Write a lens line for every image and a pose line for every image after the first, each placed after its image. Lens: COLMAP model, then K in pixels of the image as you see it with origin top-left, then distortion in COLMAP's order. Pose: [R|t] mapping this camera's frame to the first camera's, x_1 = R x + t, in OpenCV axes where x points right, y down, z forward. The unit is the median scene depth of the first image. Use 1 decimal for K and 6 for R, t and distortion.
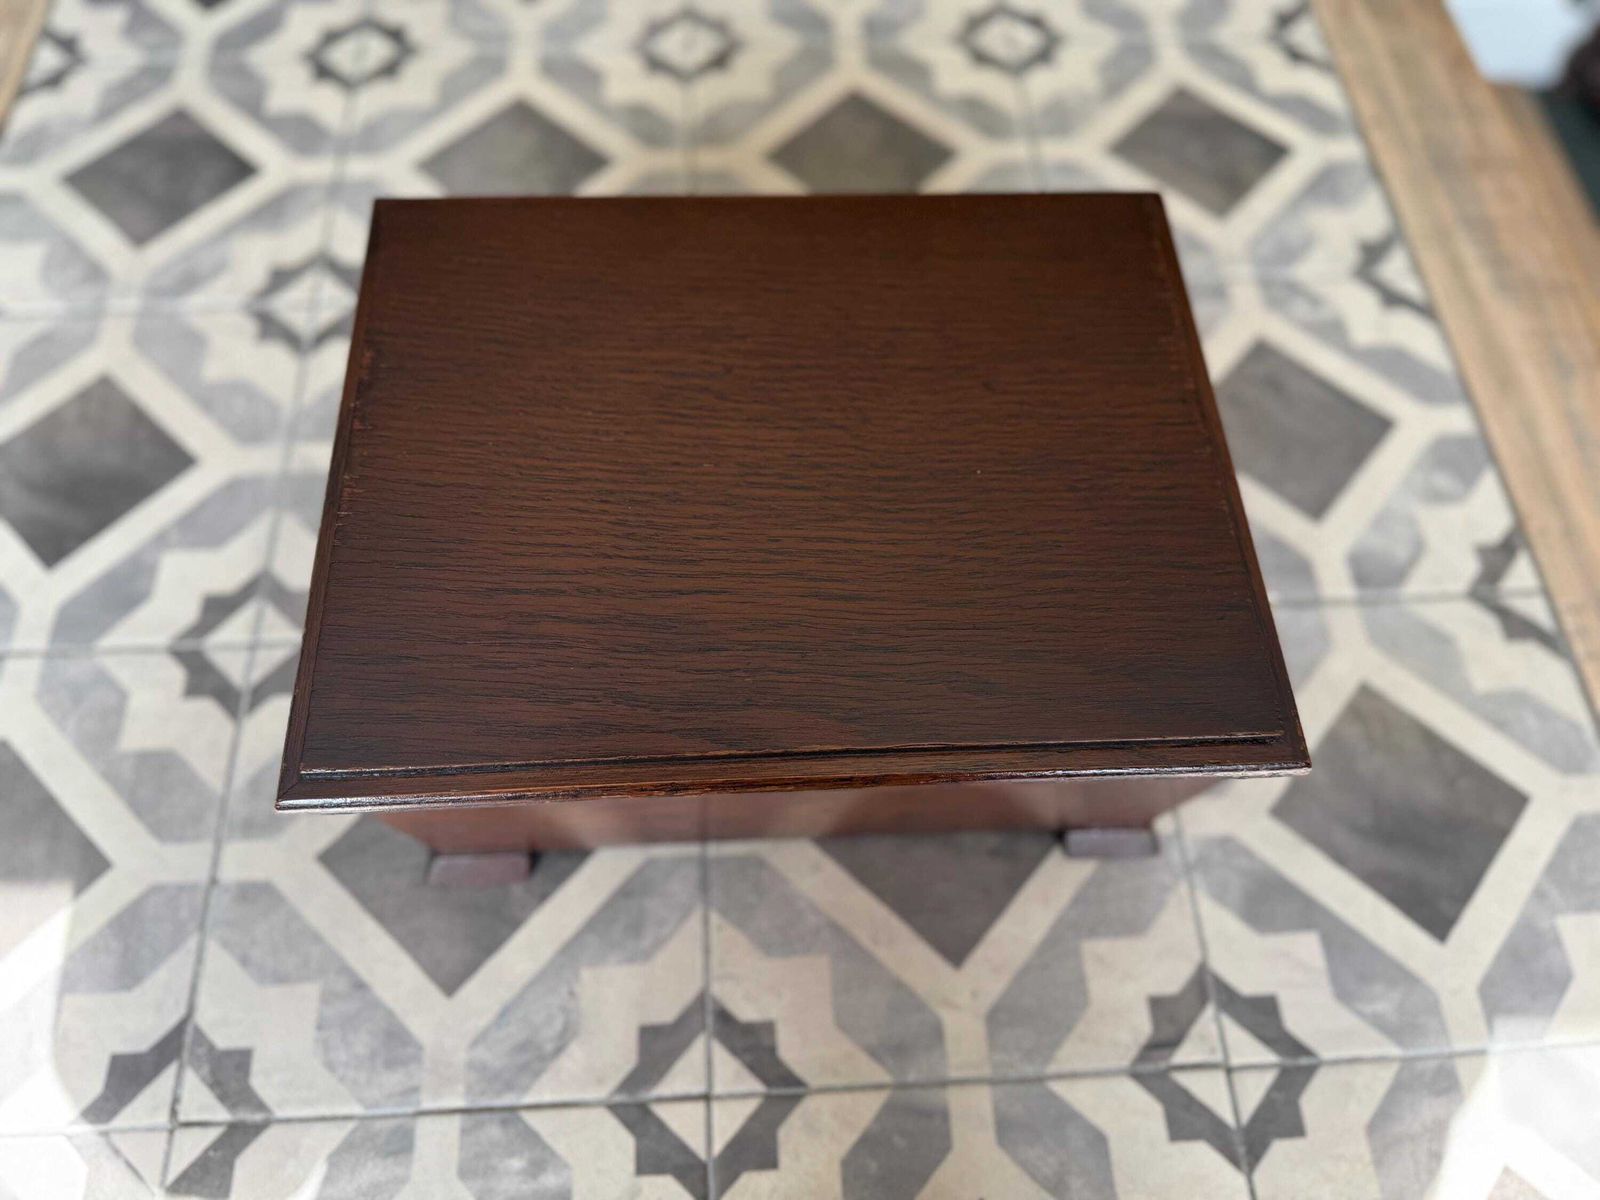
lens RADIAL K [[1160.2, 0, 798.0], [0, 1160.2, 593.4], [0, 0, 1]] dist [-0.007624, -0.017650]
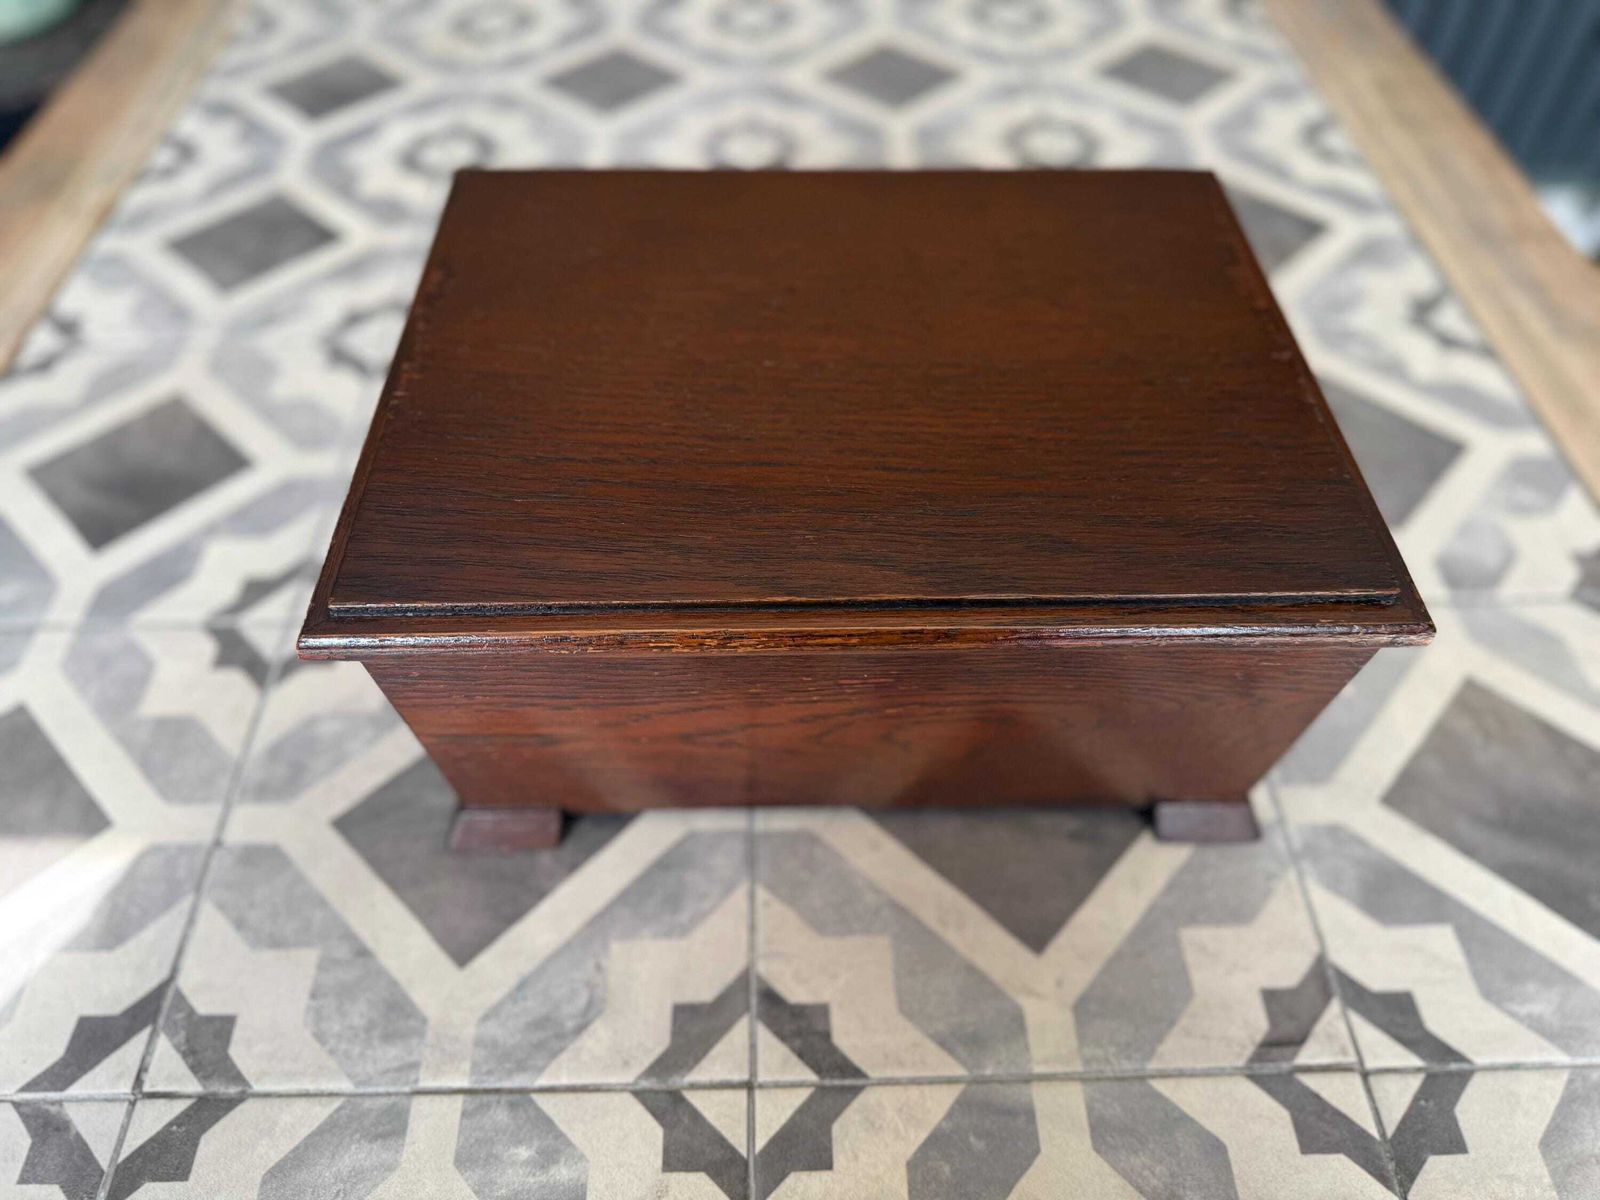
lens RADIAL K [[1160.2, 0, 790.7], [0, 1160.2, 590.5], [0, 0, 1]] dist [-0.007624, -0.017650]
pose [[0.999130, 0.009501, -0.040619, -0.016184], [-0.018668, 0.972610, -0.231694, 0.268015], [0.037305, 0.232250, 0.971940, 0.080998]]
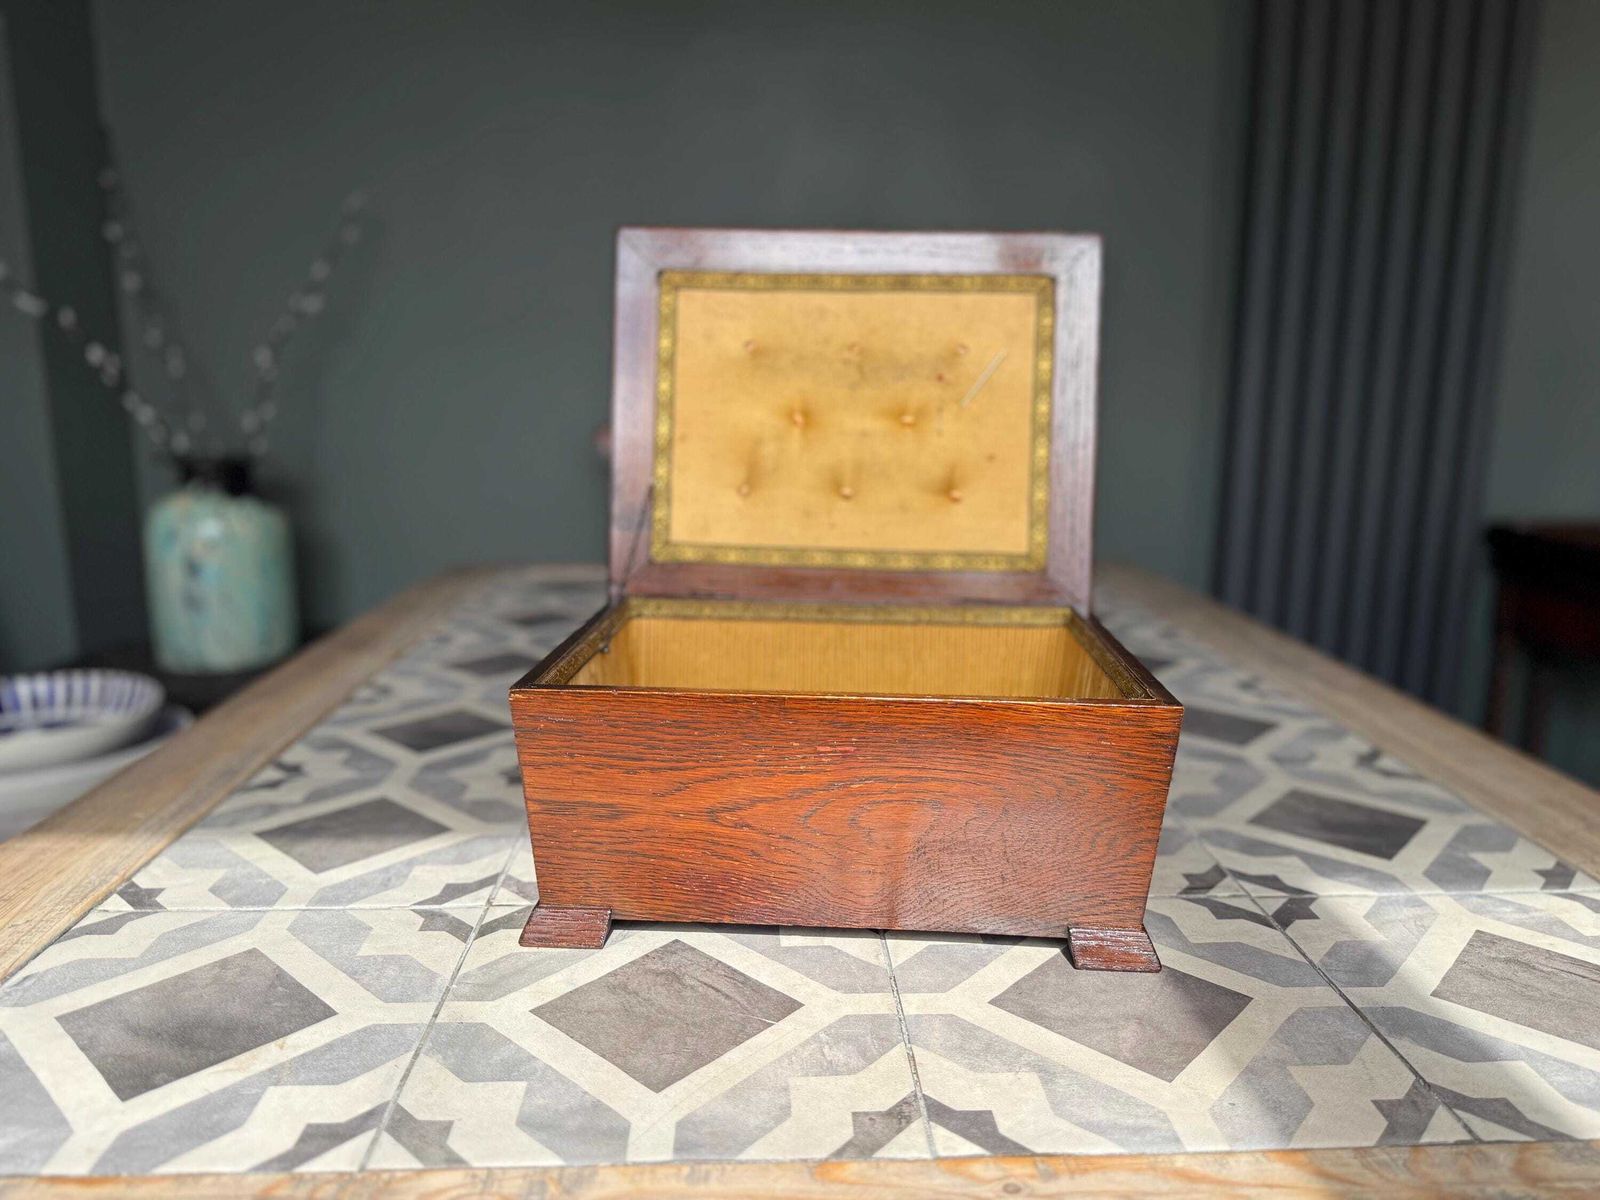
lens RADIAL K [[1160.2, 0, 793.4], [0, 1160.2, 607.3], [0, 0, 1]] dist [-0.007624, -0.017650]
pose [[0.999780, -0.012105, -0.017155, -0.140852], [-0.005813, 0.625573, -0.780144, 1.253948], [0.020175, 0.780072, 0.625364, -0.135796]]
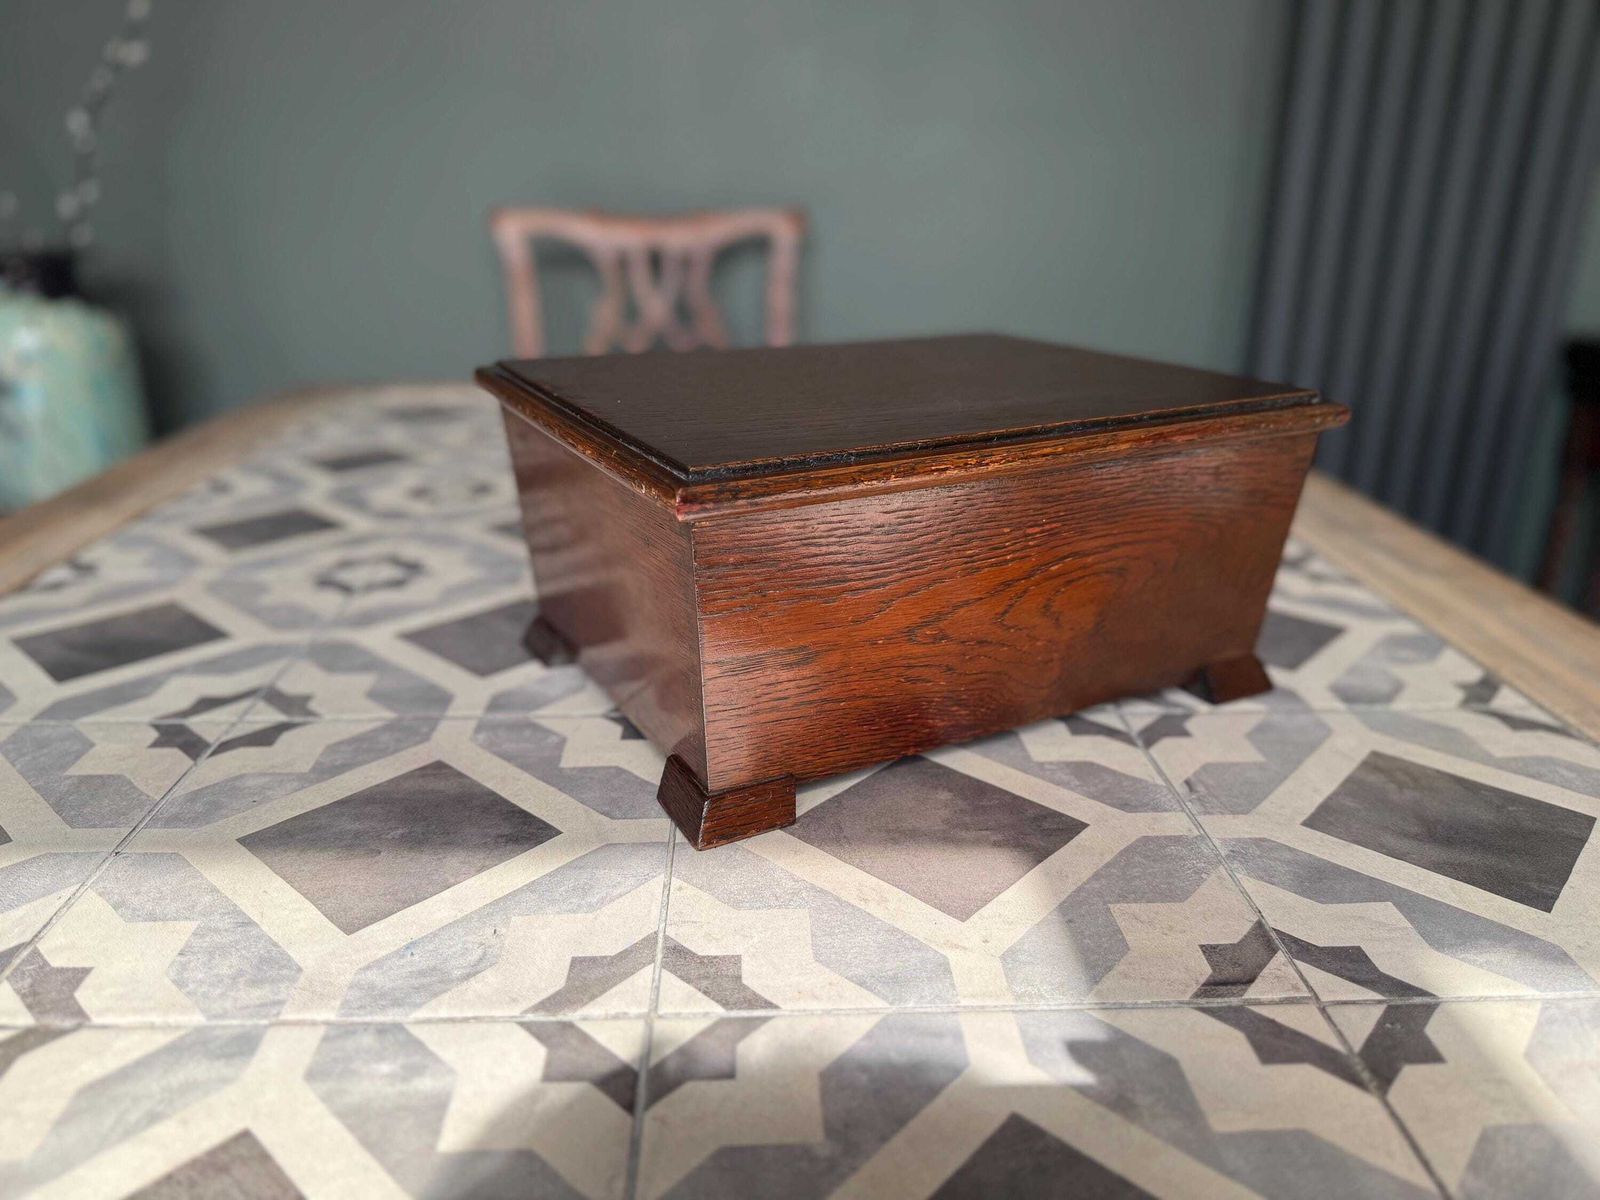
lens RADIAL K [[1160.2, 0, 803.1], [0, 1160.2, 610.0], [0, 0, 1]] dist [-0.007624, -0.017650]
pose [[0.999848, -0.007168, -0.015869, 0.038107], [-0.005315, 0.742202, -0.670155, 0.727747], [0.016581, 0.670137, 0.742052, 0.236735]]
